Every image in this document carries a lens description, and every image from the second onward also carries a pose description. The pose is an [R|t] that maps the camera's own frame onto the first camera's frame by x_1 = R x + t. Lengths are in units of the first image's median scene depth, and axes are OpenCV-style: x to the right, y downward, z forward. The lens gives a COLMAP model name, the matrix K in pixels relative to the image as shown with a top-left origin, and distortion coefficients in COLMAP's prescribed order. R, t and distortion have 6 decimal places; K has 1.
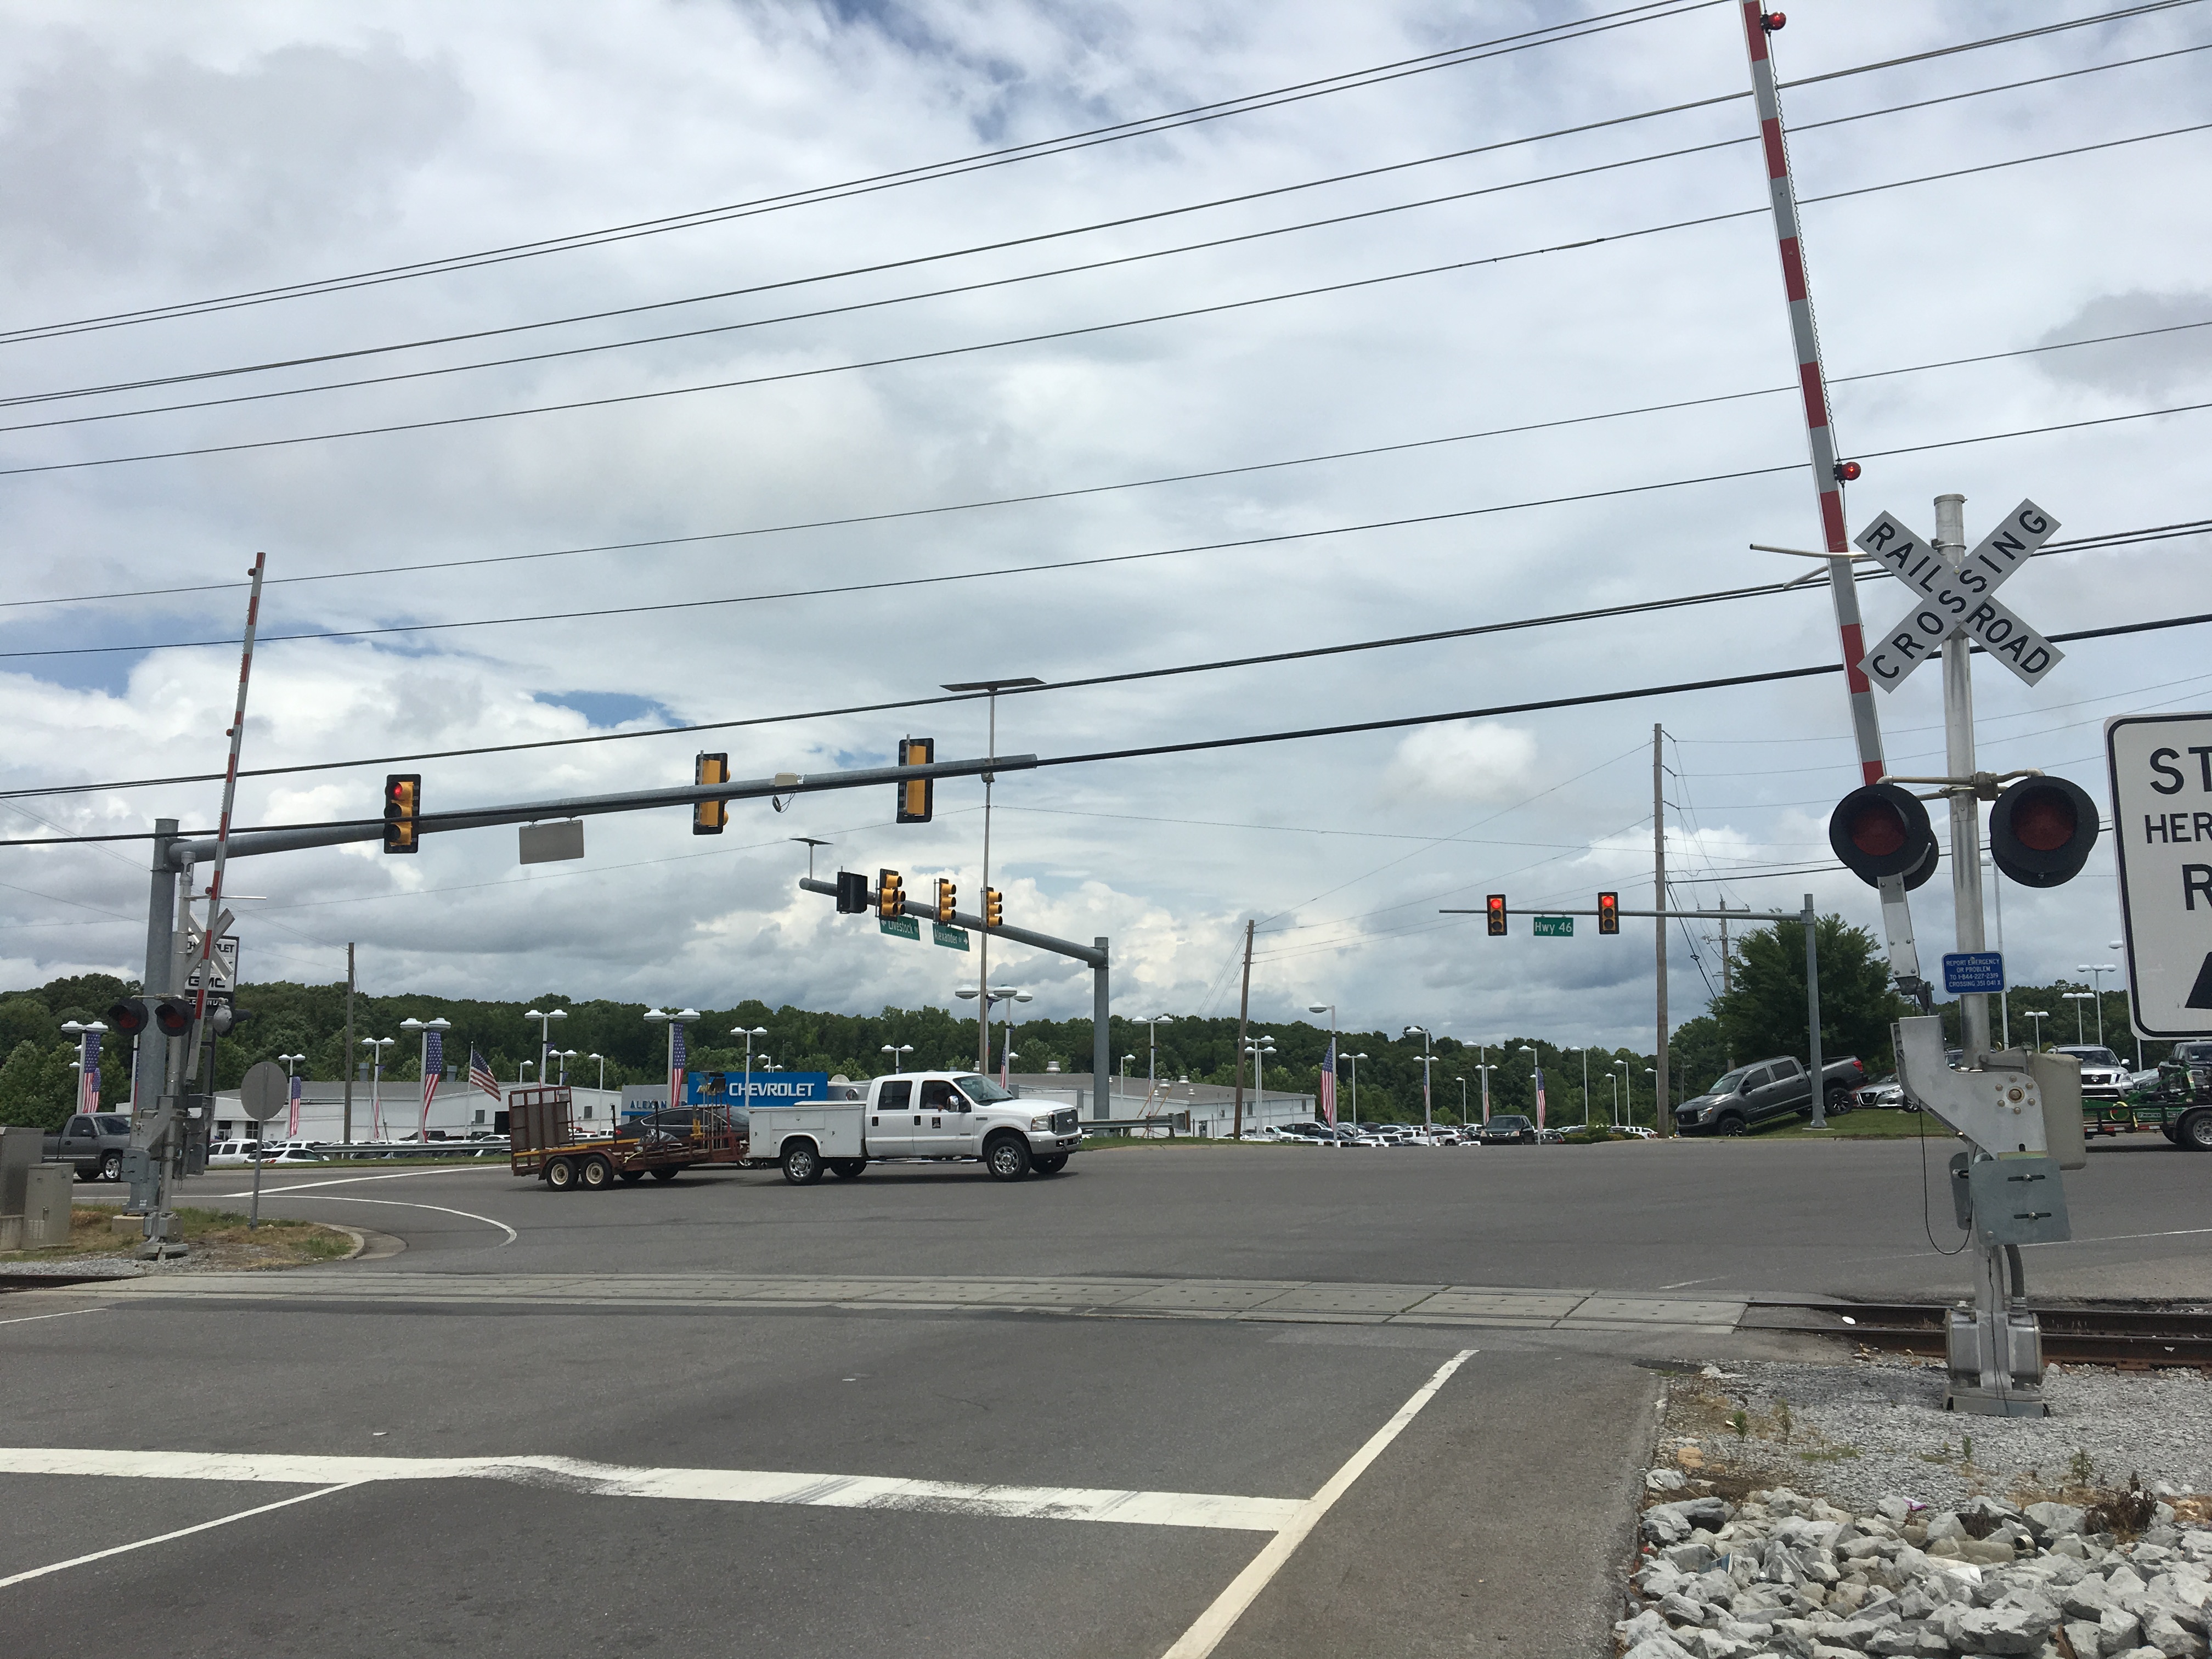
lens RADIAL K [[1904.7, 0, 1057.9], [0, 1904.7, 838.3], [0, 0, 1]] dist [0.100762, -0.143098]
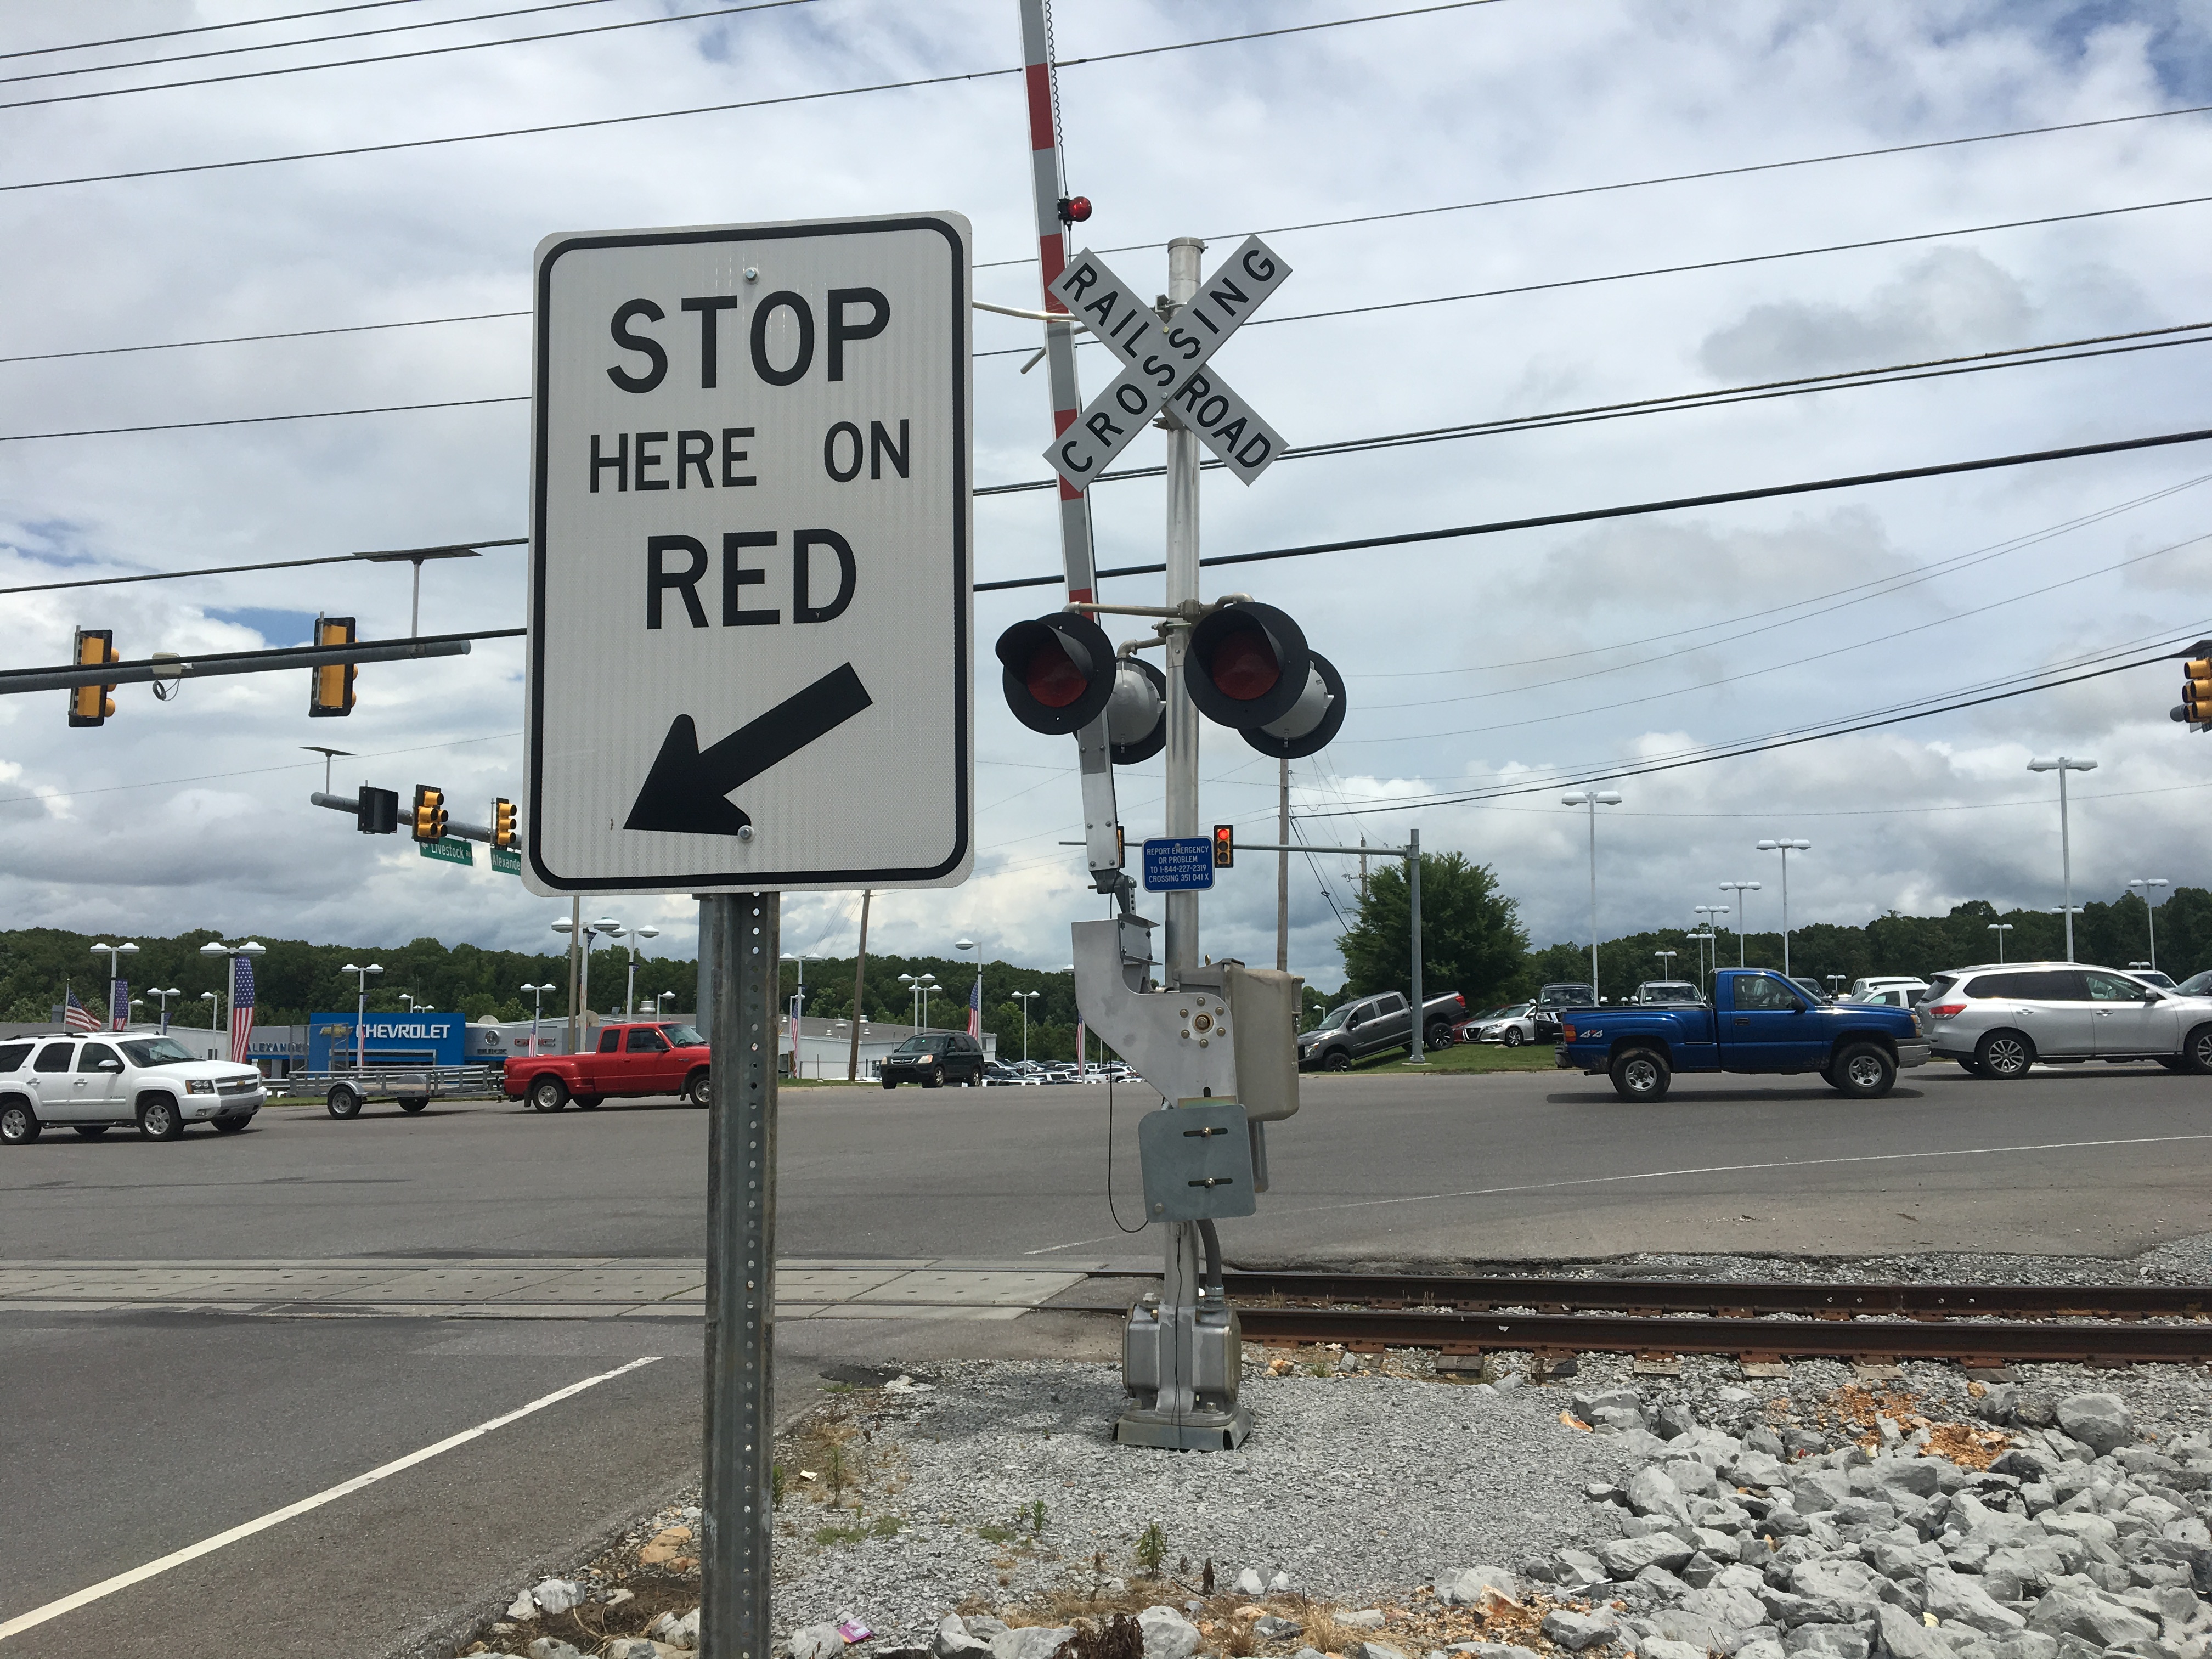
lens RADIAL K [[1915.0, 0, 1063.9], [0, 1915.0, 839.4], [0, 0, 1]] dist [0.118589, -0.197238]
pose [[0.988002, 0.013325, 0.153864, 0.108149], [-0.018300, 0.999353, 0.030958, 0.012849], [-0.153352, -0.033402, 0.987607, 0.089692]]
